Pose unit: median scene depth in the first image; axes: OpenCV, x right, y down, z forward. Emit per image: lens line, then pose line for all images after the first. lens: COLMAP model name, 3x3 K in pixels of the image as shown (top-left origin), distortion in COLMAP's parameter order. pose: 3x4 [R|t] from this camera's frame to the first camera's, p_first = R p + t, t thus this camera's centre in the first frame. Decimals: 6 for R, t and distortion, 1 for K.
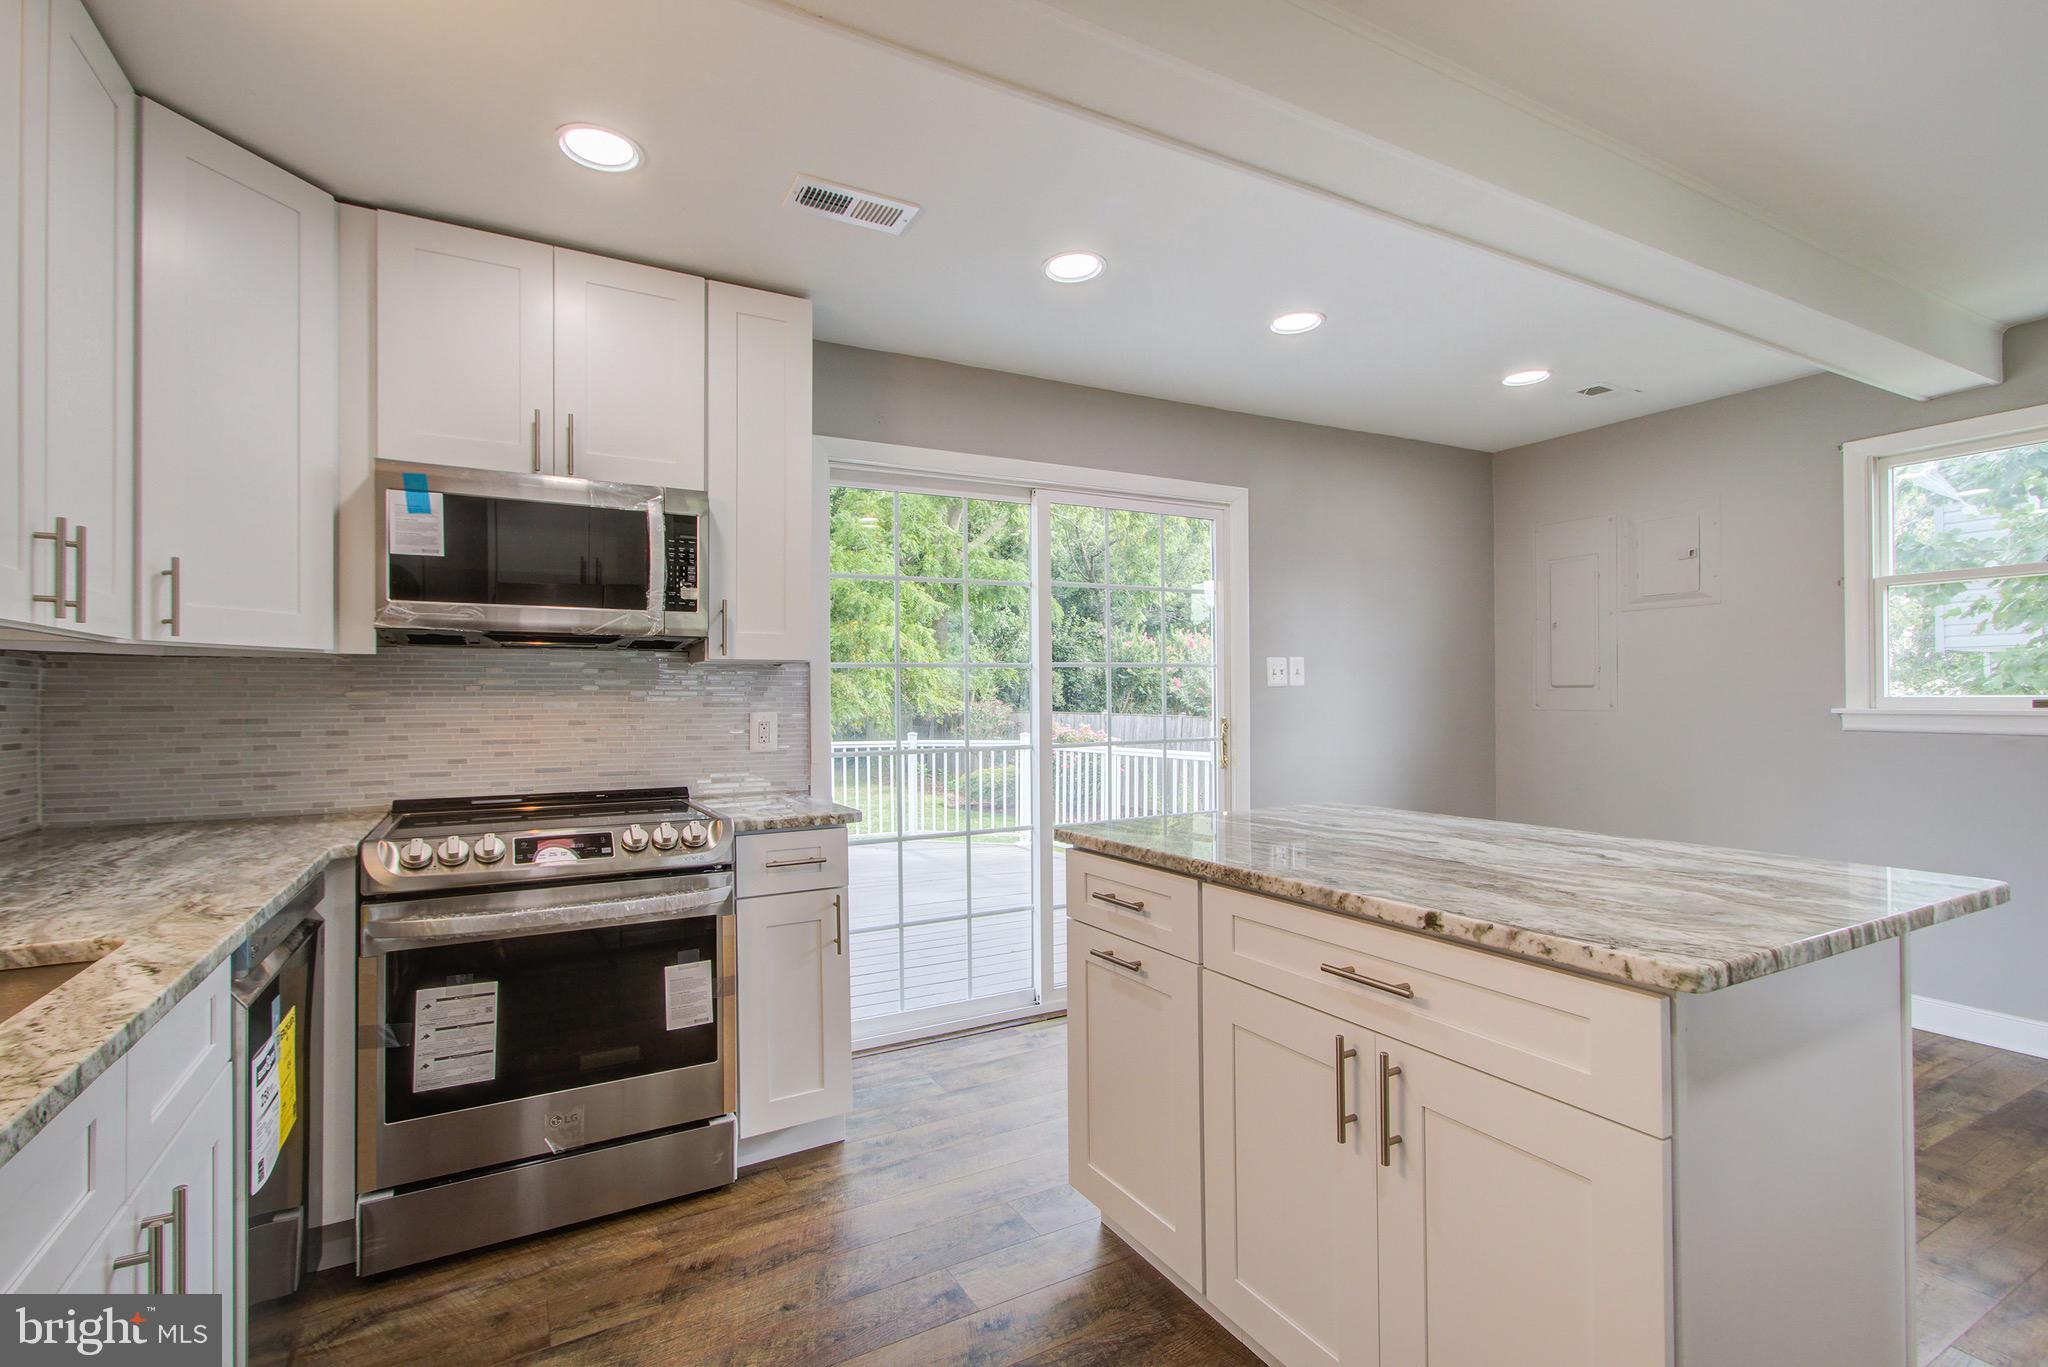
lens RADIAL K [[926.5, 0, 1003.8], [0, 926.5, 691.5], [0, 0, 1]] dist [0.001617, 0.002902]
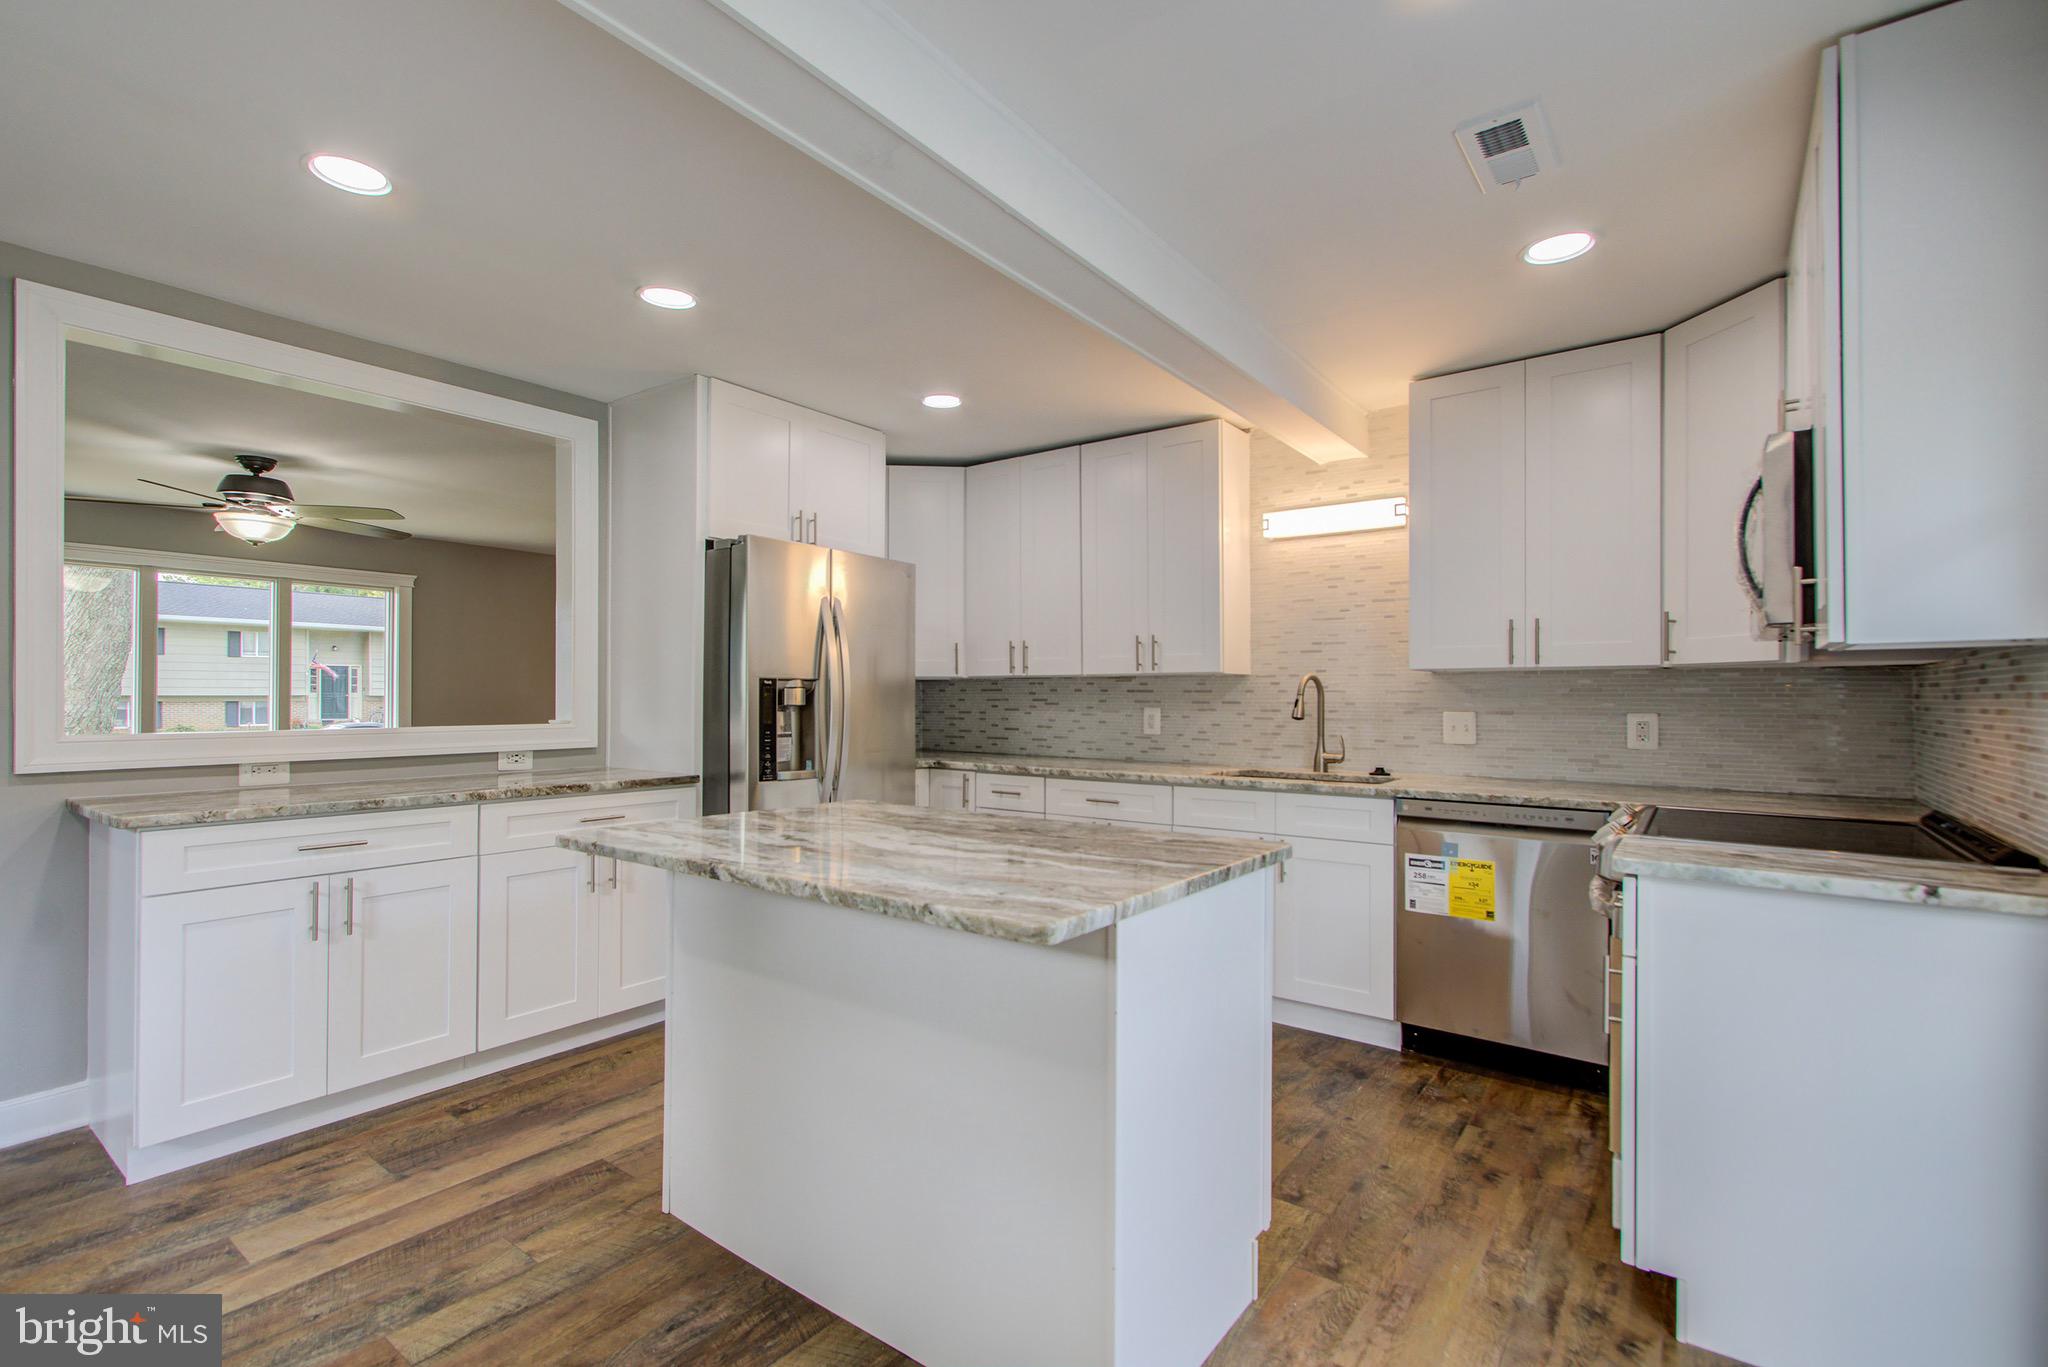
lens RADIAL K [[926.5, 0, 1011.7], [0, 926.5, 689.4], [0, 0, 1]] dist [0.001617, 0.002902]
pose [[-0.909488, 0.001255, -0.415727, 0.656195], [0.006514, 0.999916, -0.011232, 0.000691], [0.415678, -0.012923, -0.909420, 1.648084]]
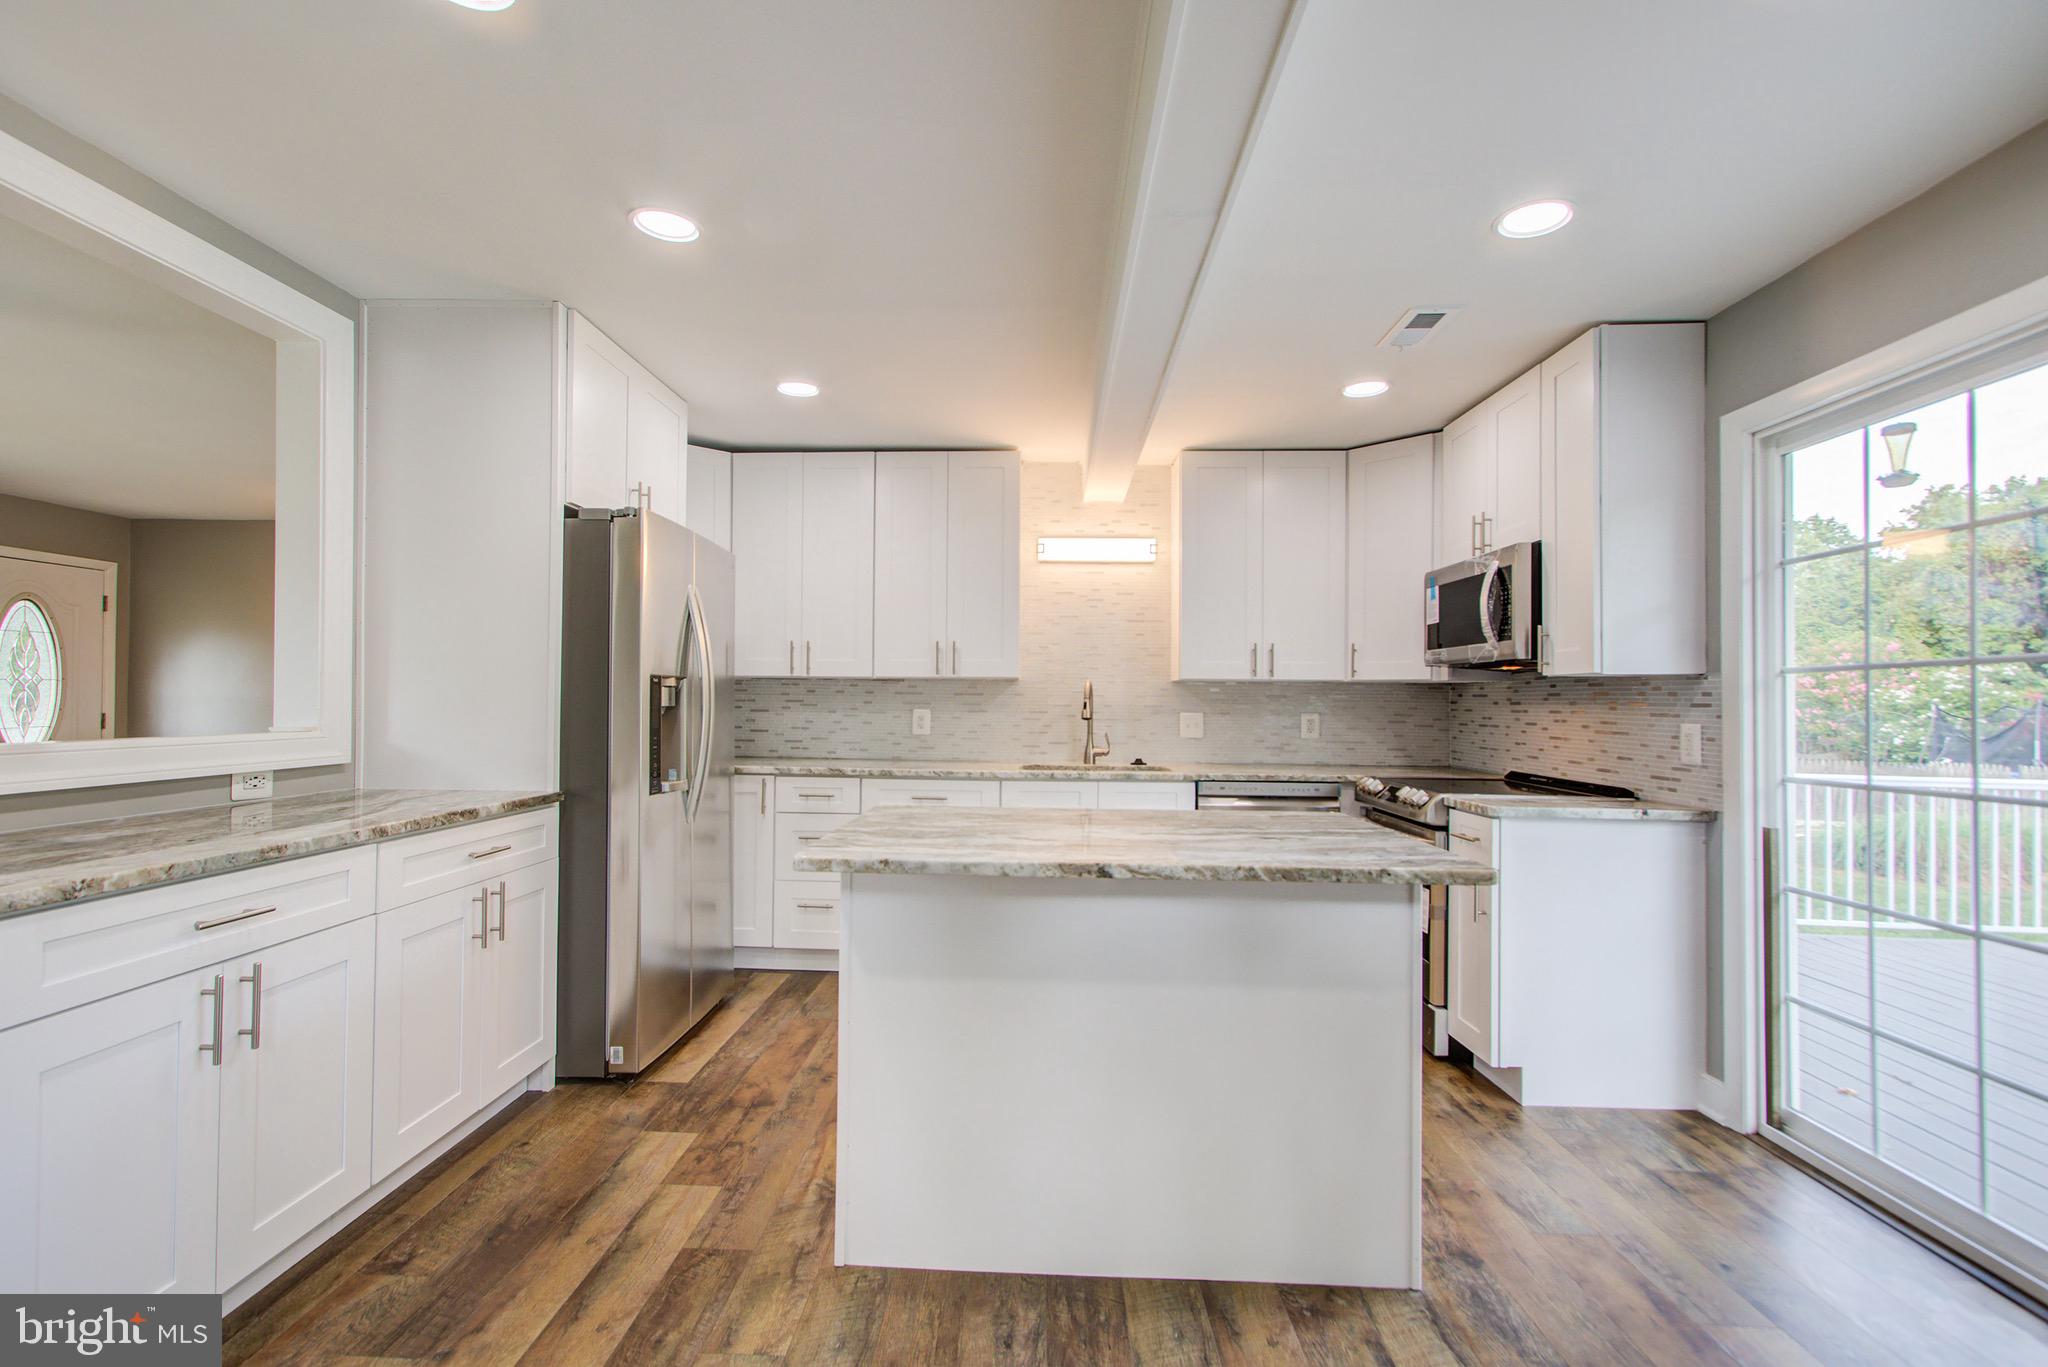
lens RADIAL K [[926.5, 0, 1006.6], [0, 926.5, 688.5], [0, 0, 1]] dist [0.001617, 0.002902]
pose [[-0.508853, -0.009105, -0.860805, 1.272484], [-0.001089, 0.999950, -0.009934, -0.006232], [0.860853, -0.004118, -0.508837, 1.191594]]
